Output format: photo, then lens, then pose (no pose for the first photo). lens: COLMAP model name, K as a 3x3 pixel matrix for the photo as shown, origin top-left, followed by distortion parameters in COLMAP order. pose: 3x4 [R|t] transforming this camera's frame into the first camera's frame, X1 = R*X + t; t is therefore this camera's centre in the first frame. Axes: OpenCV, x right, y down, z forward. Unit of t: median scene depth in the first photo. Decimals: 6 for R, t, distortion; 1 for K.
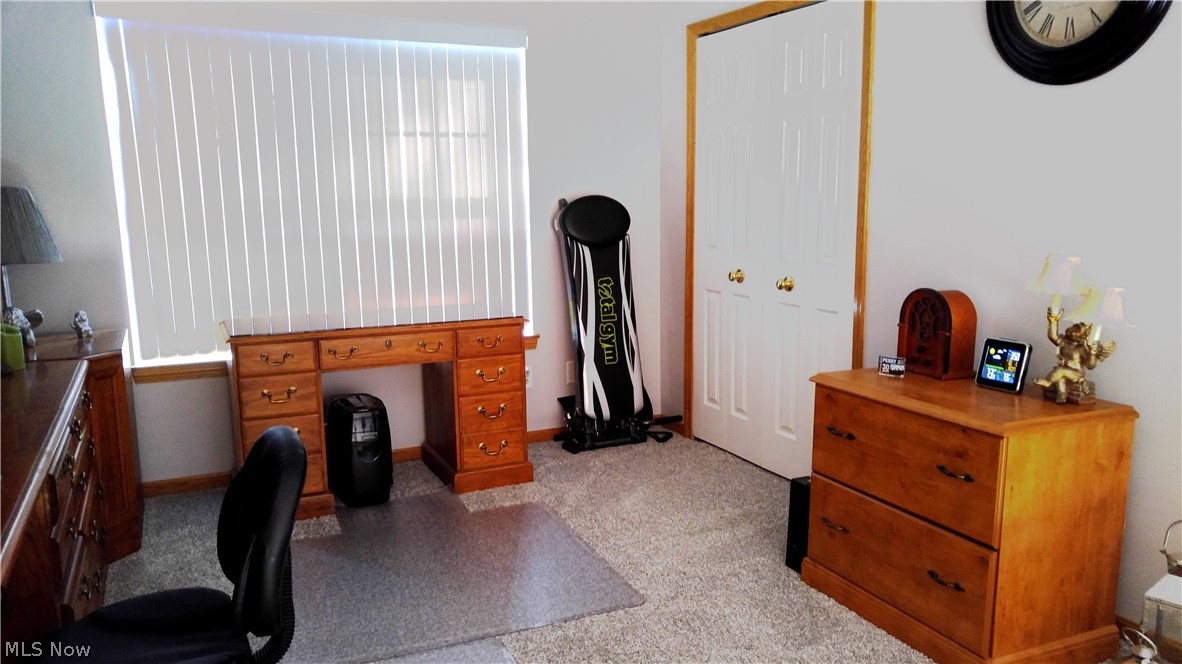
lens RADIAL K [[889.6, 0, 587.7], [0, 889.6, 347.3], [0, 0, 1]] dist [0.024876, -0.001038]
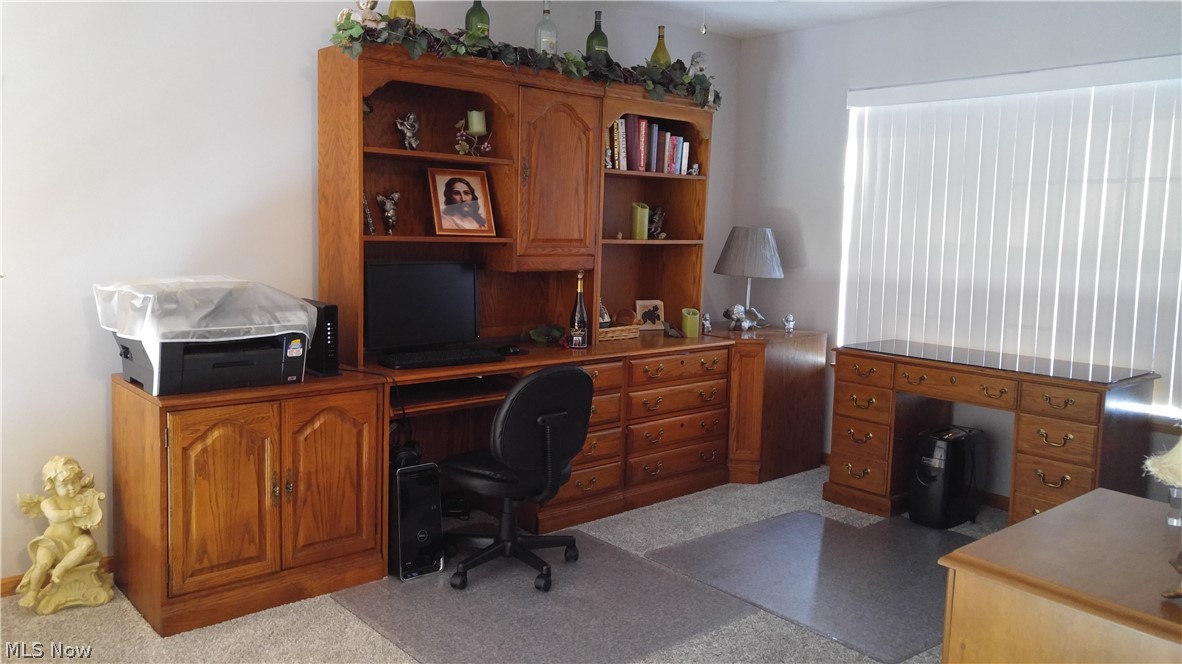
lens RADIAL K [[898.0, 0, 616.3], [0, 898.0, 330.5], [0, 0, 1]] dist [0.008554, -0.000916]
pose [[0.280547, 0.125332, -0.951623, 0.630078], [-0.198955, 0.977499, 0.070086, -0.052899], [0.938994, 0.169668, 0.299169, 0.280279]]
